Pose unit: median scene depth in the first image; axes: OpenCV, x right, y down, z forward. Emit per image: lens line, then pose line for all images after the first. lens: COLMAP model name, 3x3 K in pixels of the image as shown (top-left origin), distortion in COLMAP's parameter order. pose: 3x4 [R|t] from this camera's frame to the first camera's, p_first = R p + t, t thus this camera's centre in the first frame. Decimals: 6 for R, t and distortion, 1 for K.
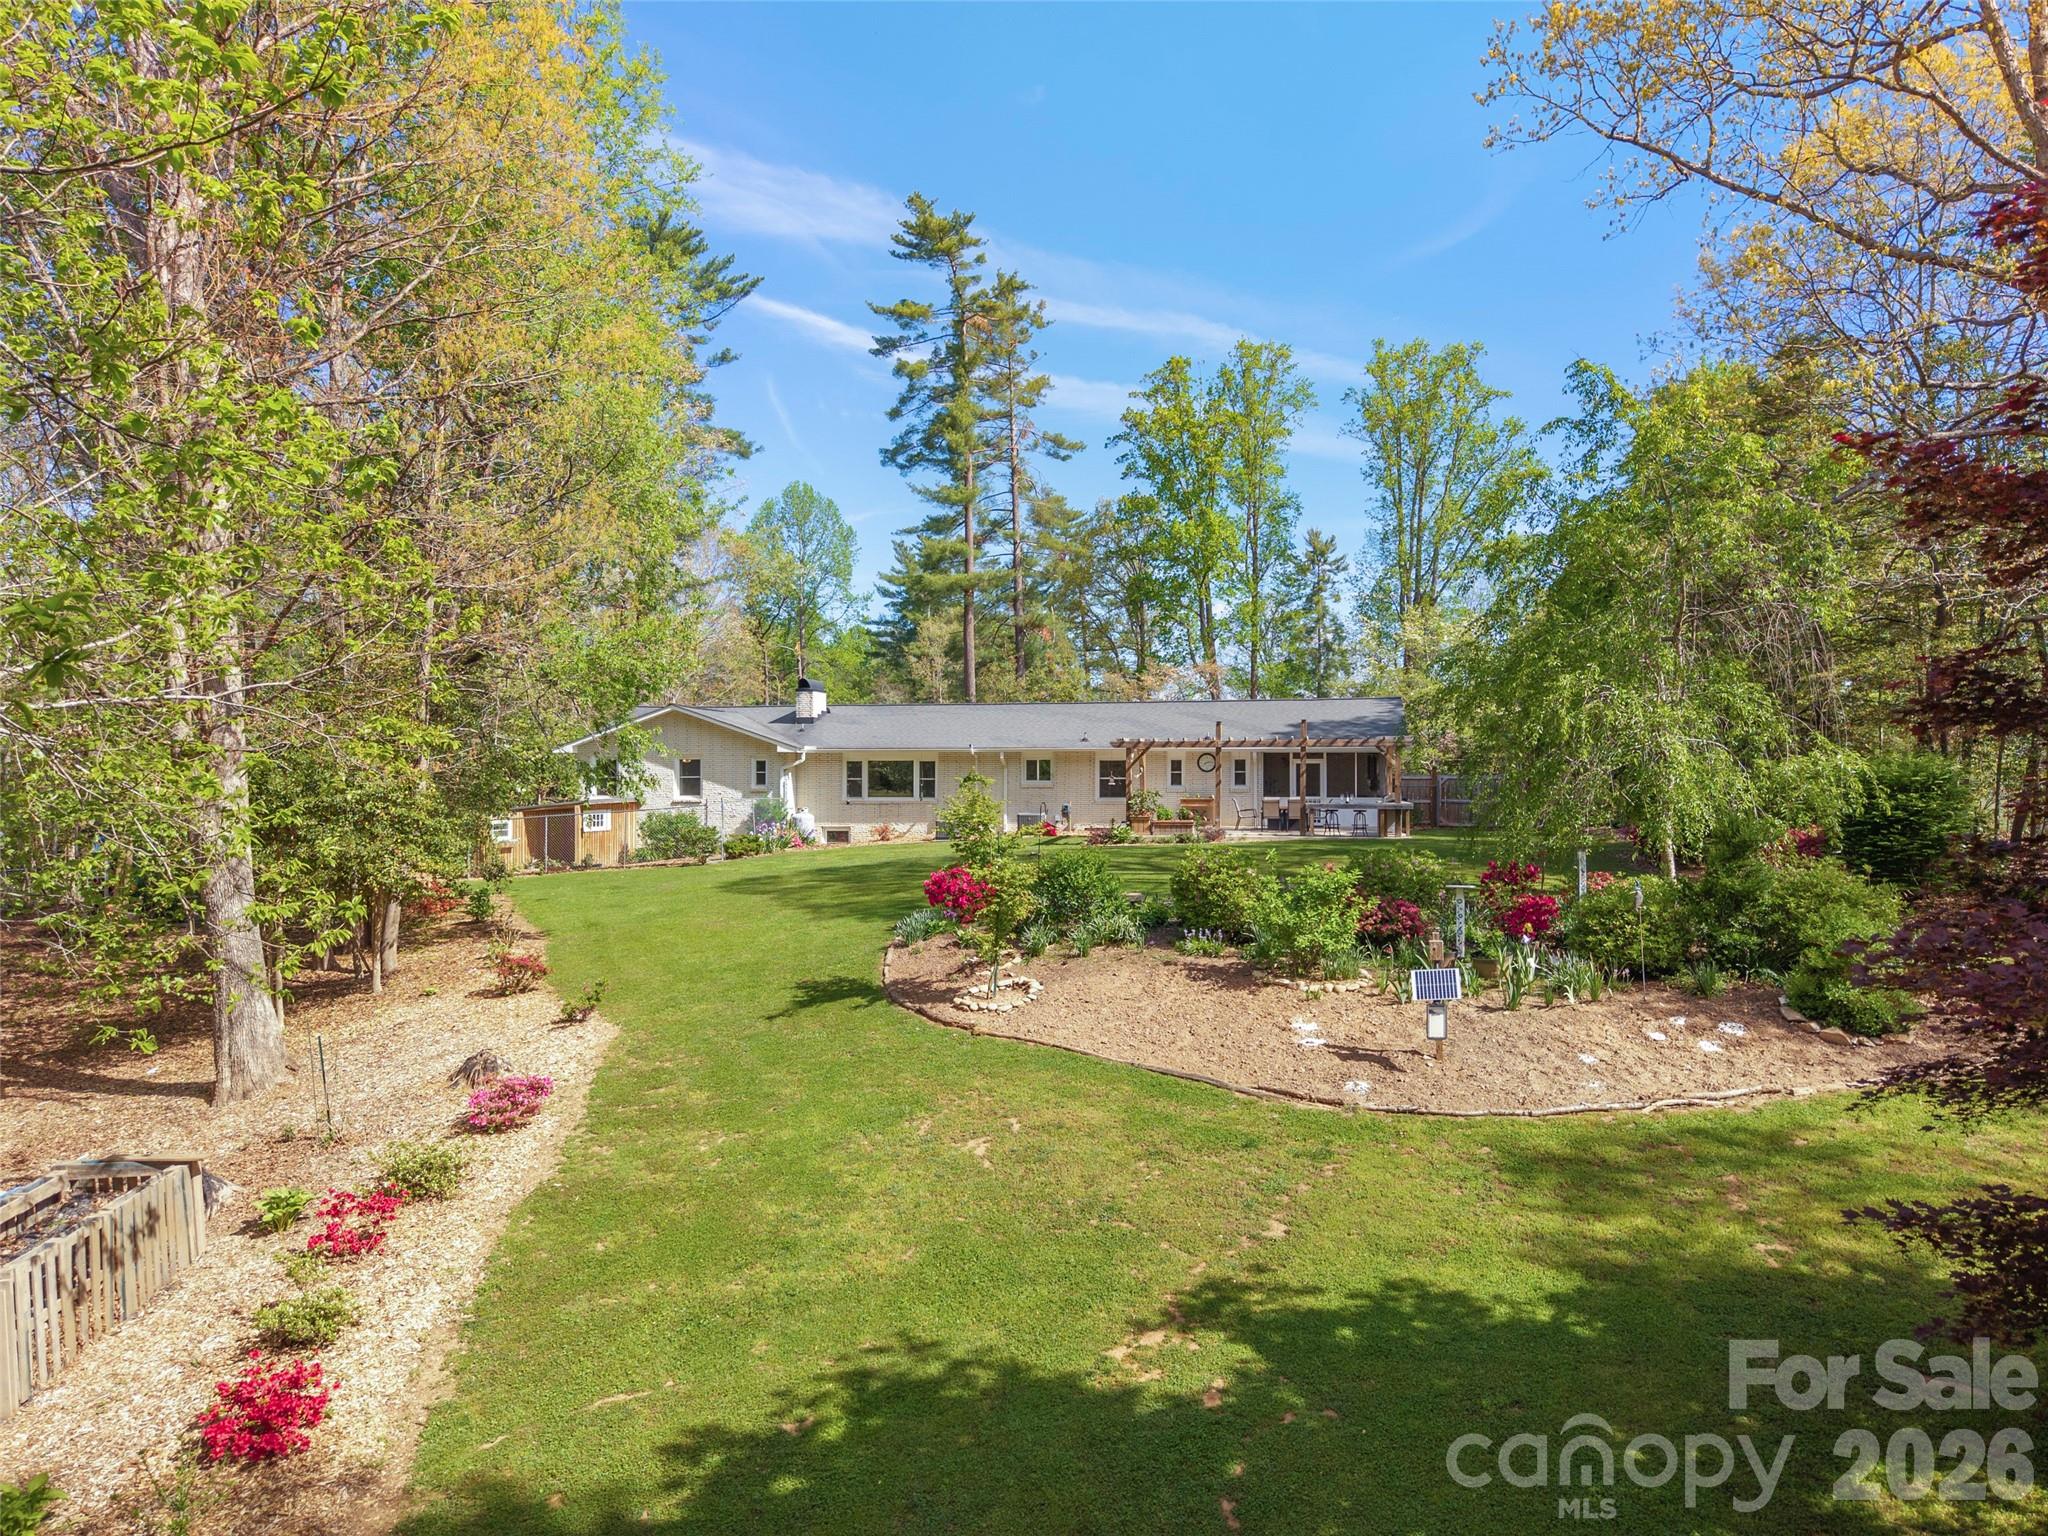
lens RADIAL K [[1402.5, 0, 1024.0], [0, 1402.5, 768.0], [0, 0, 1]] dist [0.008042, 0.000244]
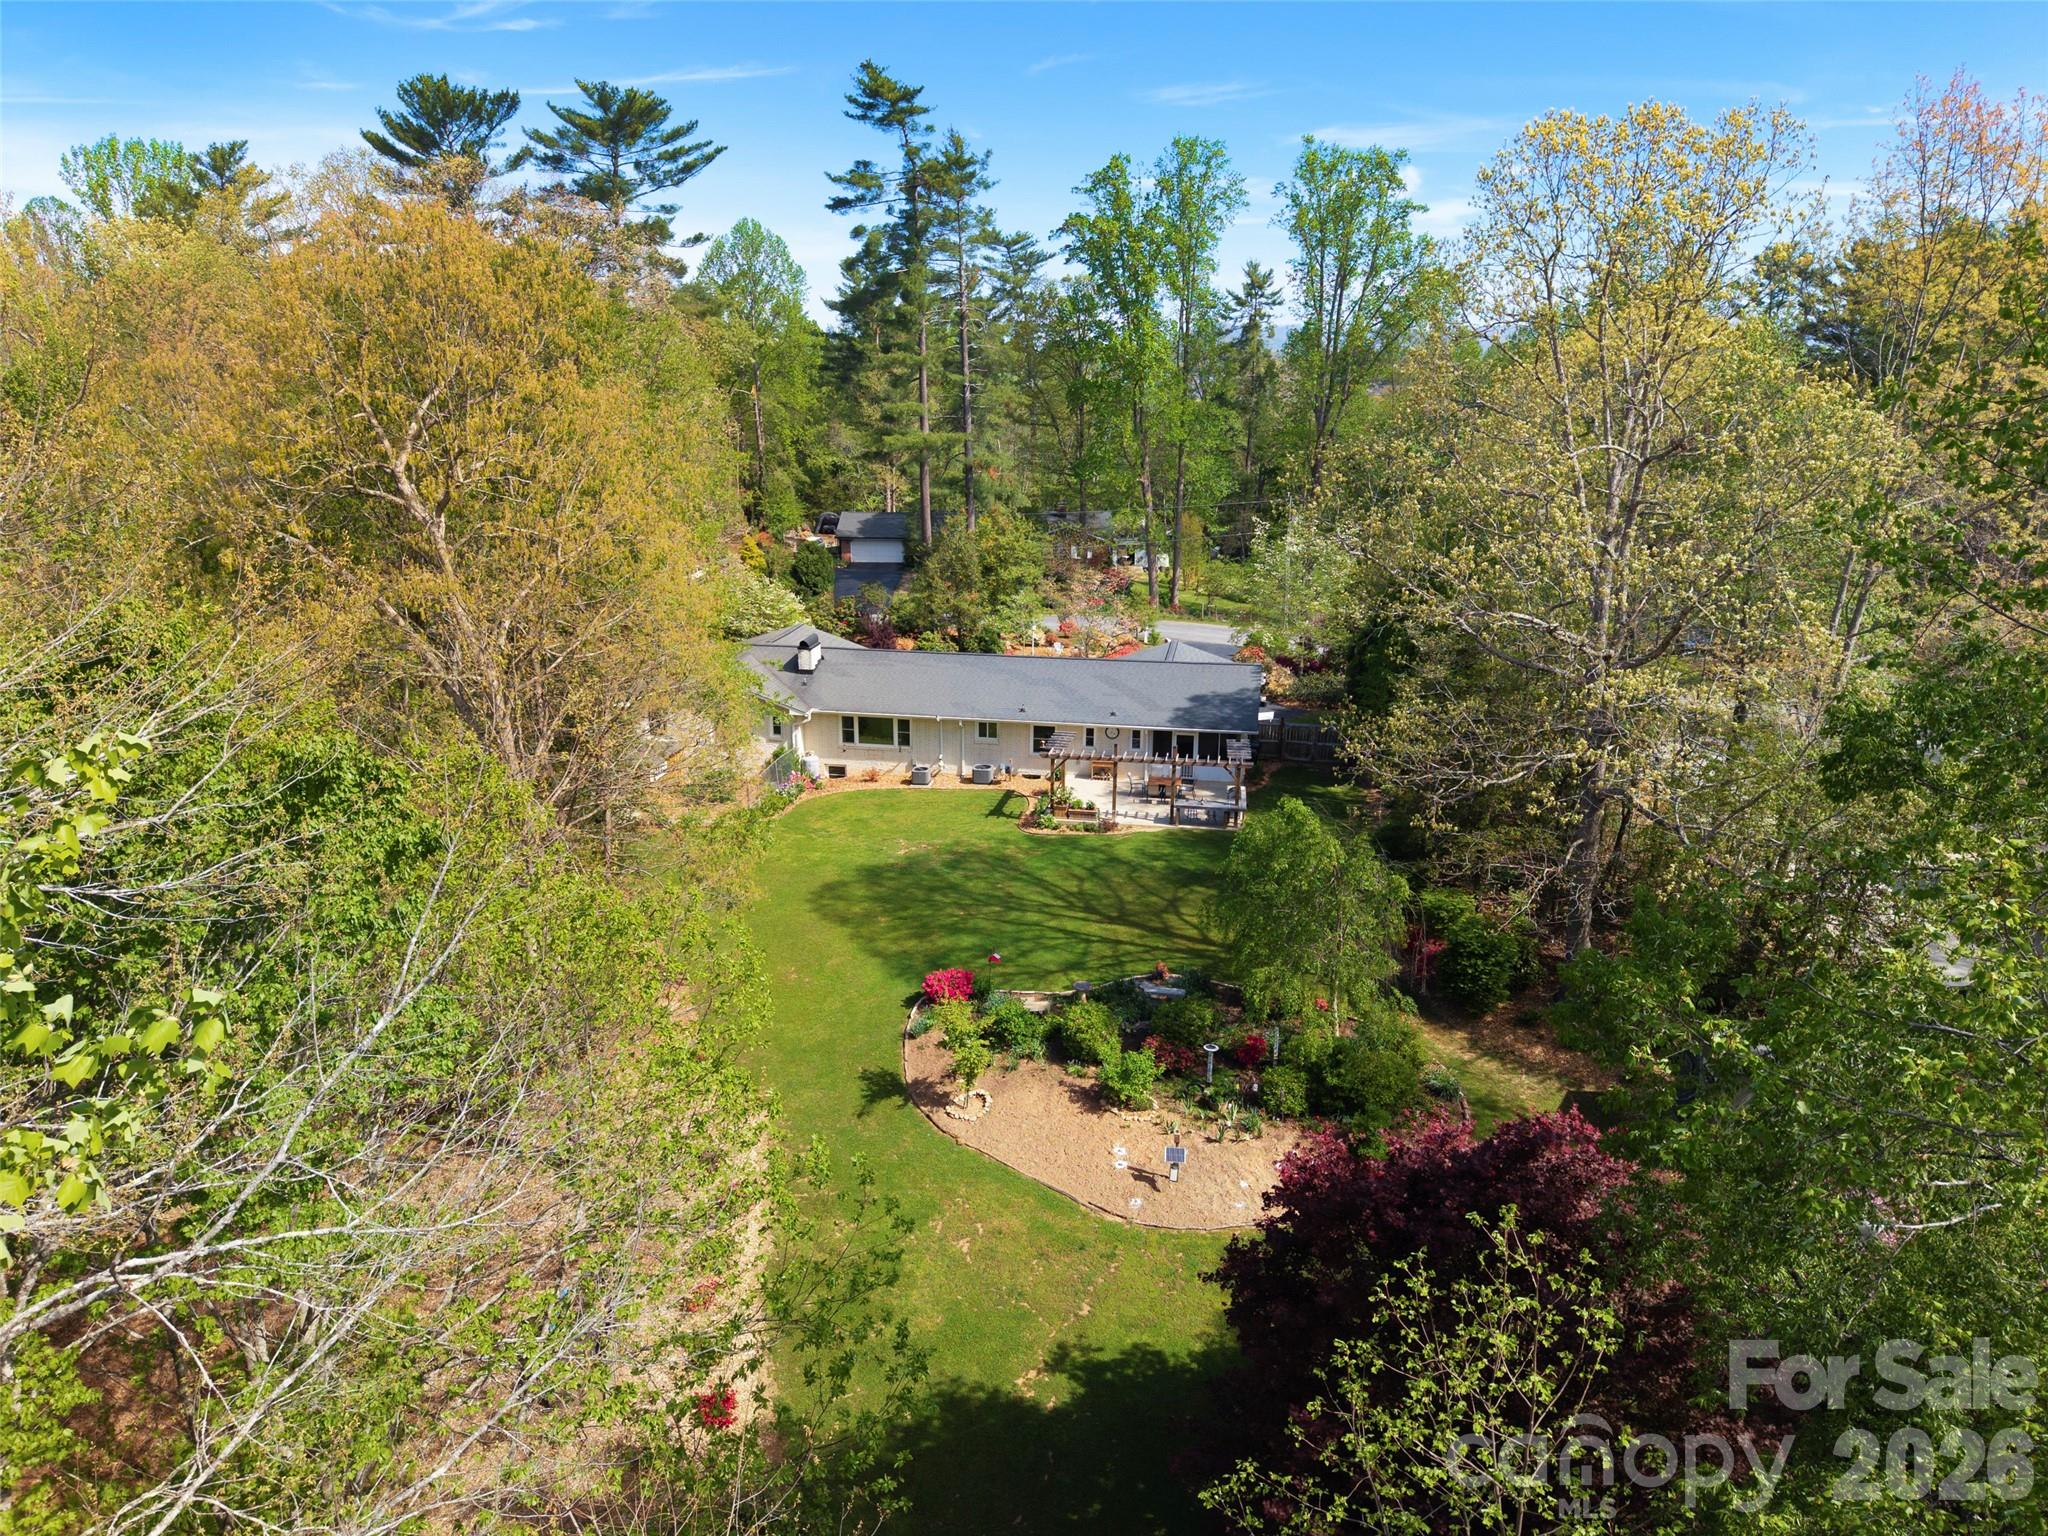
lens RADIAL K [[1402.5, 0, 1024.0], [0, 1402.5, 768.0], [0, 0, 1]] dist [0.008042, 0.000244]
pose [[0.999316, -0.008134, 0.036087, -0.003498], [-0.002086, 0.961579, 0.274519, -0.320125], [-0.036933, -0.274406, 0.960904, -0.284902]]
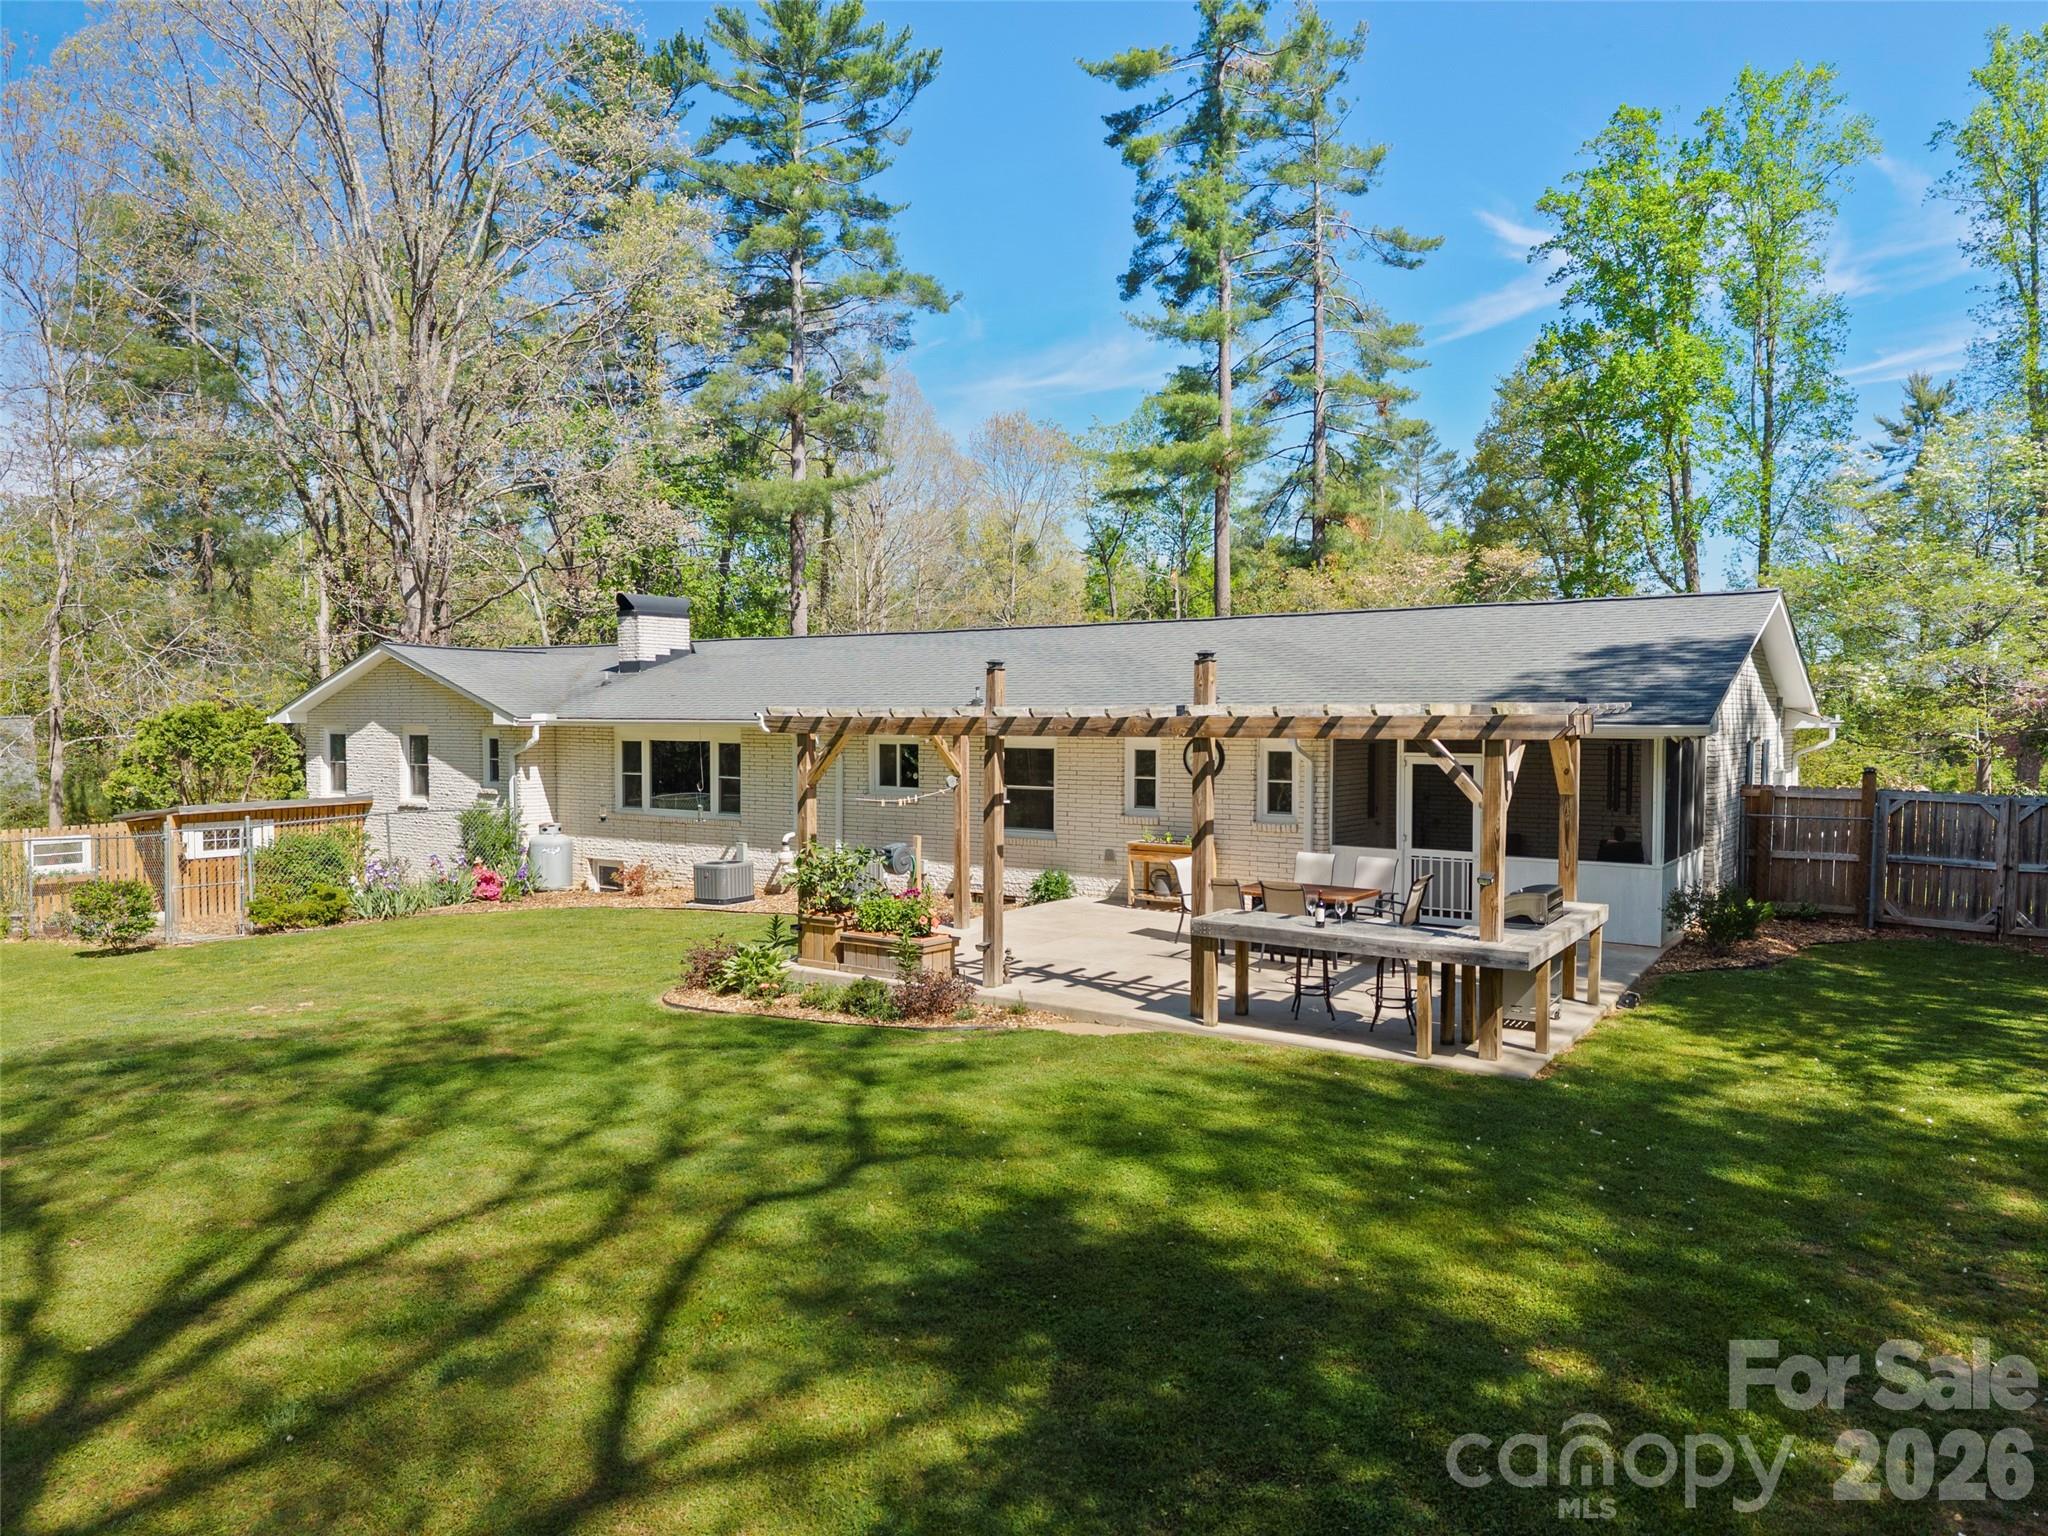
lens RADIAL K [[1431.0, 0, 970.1], [0, 1431.0, 765.0], [0, 0, 1]] dist [-0.007007, -0.004011]
pose [[0.913940, 0.015536, -0.405551, 0.225213], [0.000486, 0.999224, 0.039375, -0.017521], [0.405848, -0.036183, 0.913224, 0.544871]]
